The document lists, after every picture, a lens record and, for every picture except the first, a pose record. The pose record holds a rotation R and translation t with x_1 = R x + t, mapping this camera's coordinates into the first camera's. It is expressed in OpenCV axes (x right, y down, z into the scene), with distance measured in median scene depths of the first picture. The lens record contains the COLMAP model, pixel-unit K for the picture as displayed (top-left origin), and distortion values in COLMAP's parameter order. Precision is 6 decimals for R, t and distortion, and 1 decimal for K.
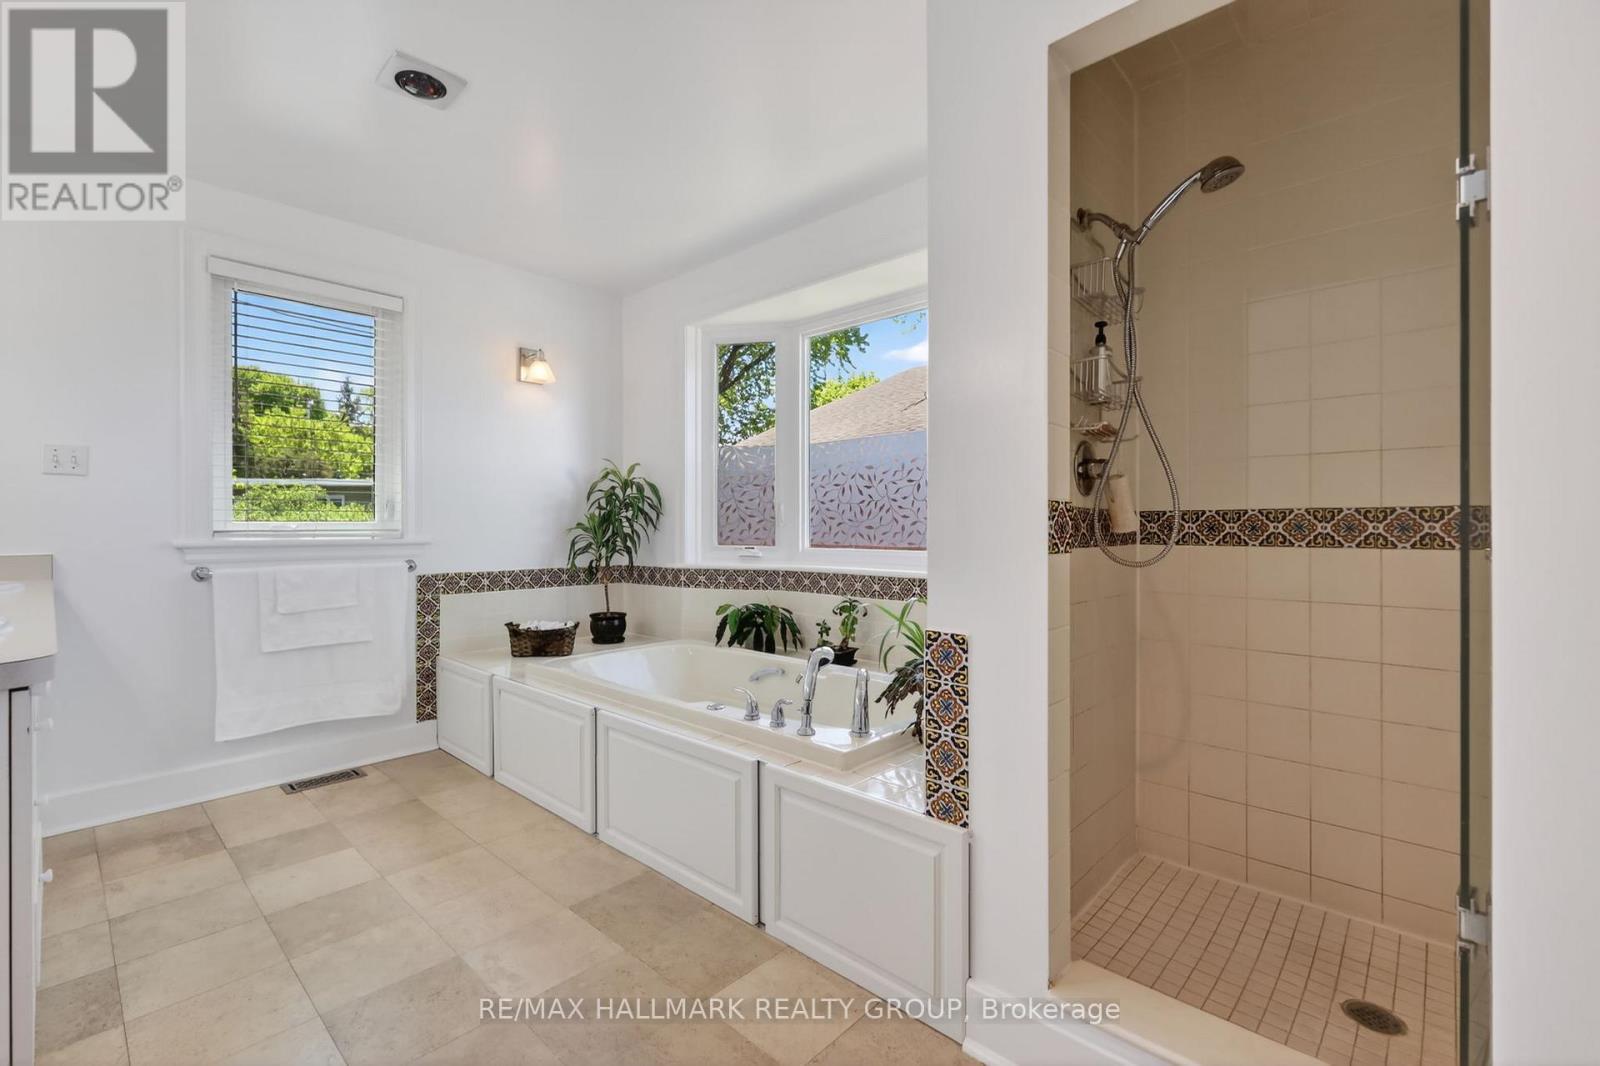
lens RADIAL K [[696.4, 0, 798.9], [0, 696.4, 530.1], [0, 0, 1]] dist [0.003074, -0.000848]
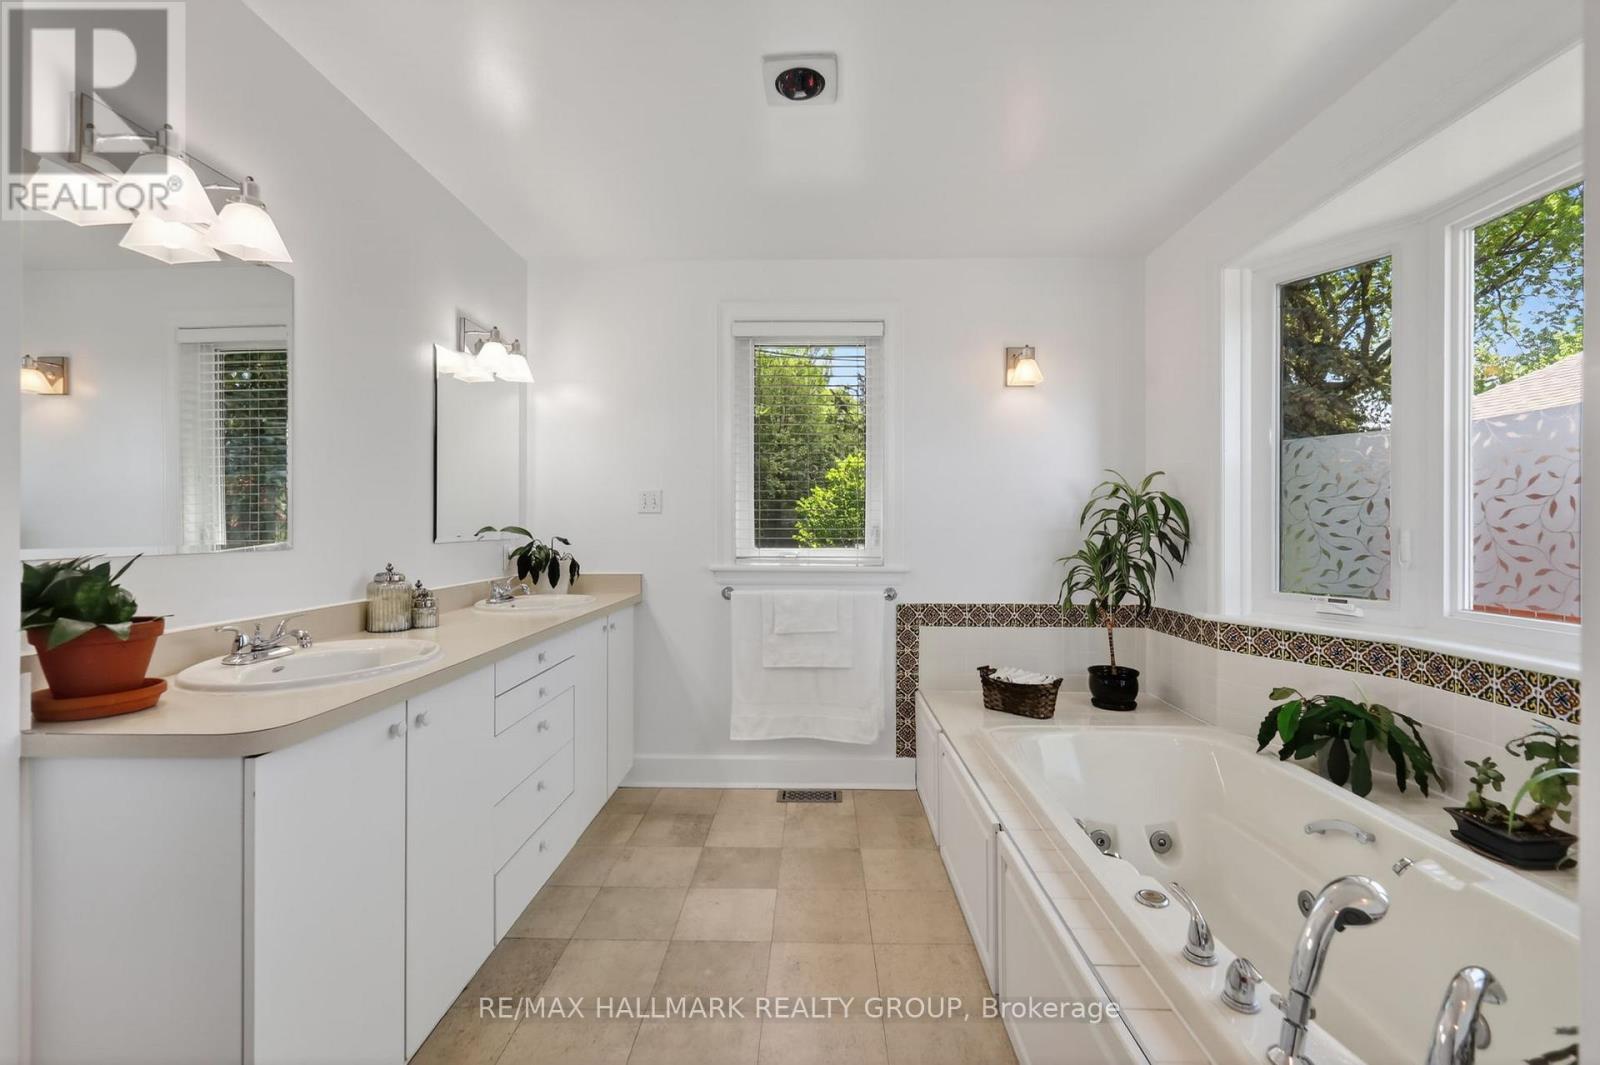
lens RADIAL K [[696.4, 0, 797.1], [0, 696.4, 523.5], [0, 0, 1]] dist [0.003074, -0.000848]
pose [[0.660011, -0.000573, -0.751256, 0.084228], [-0.005270, 0.999972, -0.005392, -0.040110], [0.751237, 0.007518, 0.659989, 0.251613]]
